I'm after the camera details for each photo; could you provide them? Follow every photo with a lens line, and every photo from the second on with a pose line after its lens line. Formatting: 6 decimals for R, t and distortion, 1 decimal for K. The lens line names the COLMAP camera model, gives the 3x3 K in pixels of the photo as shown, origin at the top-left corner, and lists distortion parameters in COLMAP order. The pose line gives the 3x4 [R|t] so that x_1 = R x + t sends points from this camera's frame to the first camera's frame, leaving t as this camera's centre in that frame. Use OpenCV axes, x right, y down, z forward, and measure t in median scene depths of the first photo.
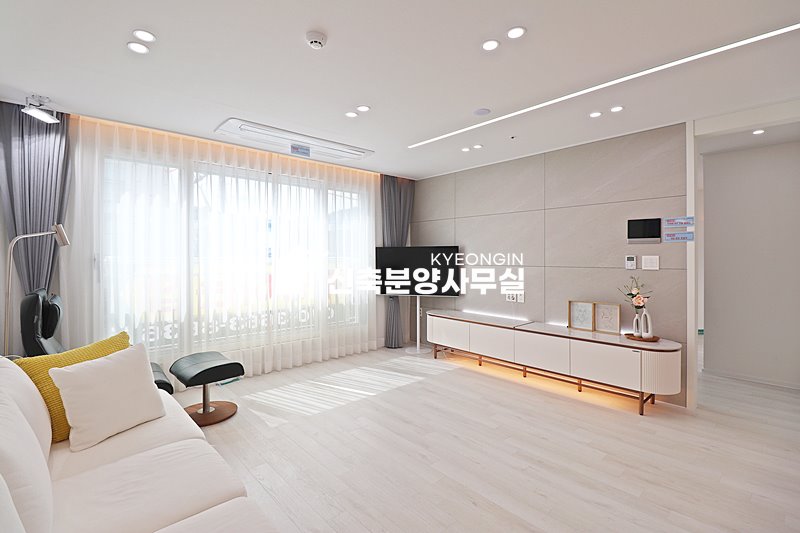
lens RADIAL K [[374.4, 0, 397.5], [0, 374.4, 260.3], [0, 0, 1]] dist [0.019879, -0.015238]
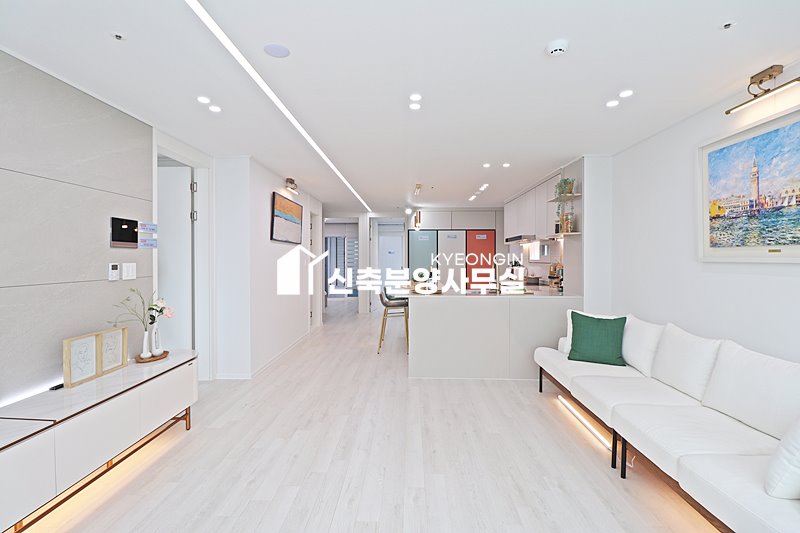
lens RADIAL K [[374.4, 0, 397.5], [0, 374.4, 260.3], [0, 0, 1]] dist [0.019879, -0.015238]
pose [[-0.726223, -0.004396, 0.687445, -0.380446], [0.004107, 0.999934, 0.010734, -0.026975], [-0.687446, 0.010619, -0.726157, 1.279507]]
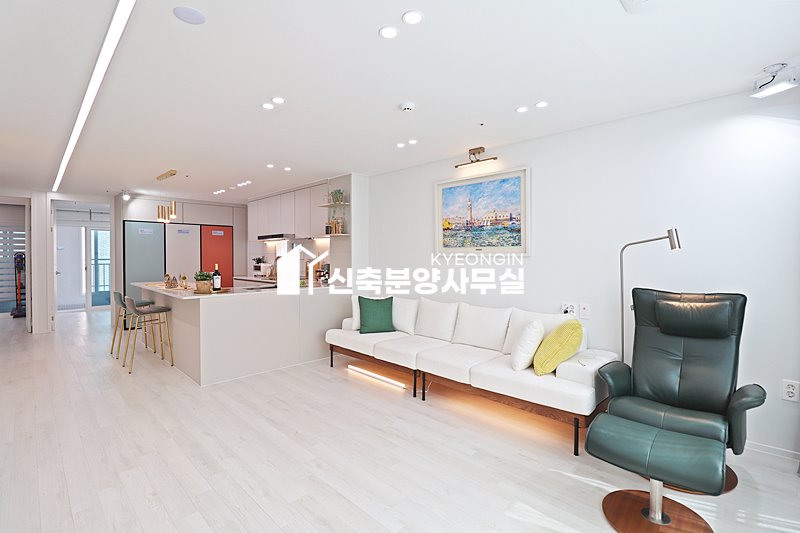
lens RADIAL K [[374.4, 0, 397.5], [0, 374.4, 260.3], [0, 0, 1]] dist [0.019879, -0.015238]
pose [[-0.998234, 0.003643, -0.059295, -0.060050], [0.002539, 0.999822, 0.018686, -0.022803], [0.059353, 0.018503, -0.998066, 1.529715]]
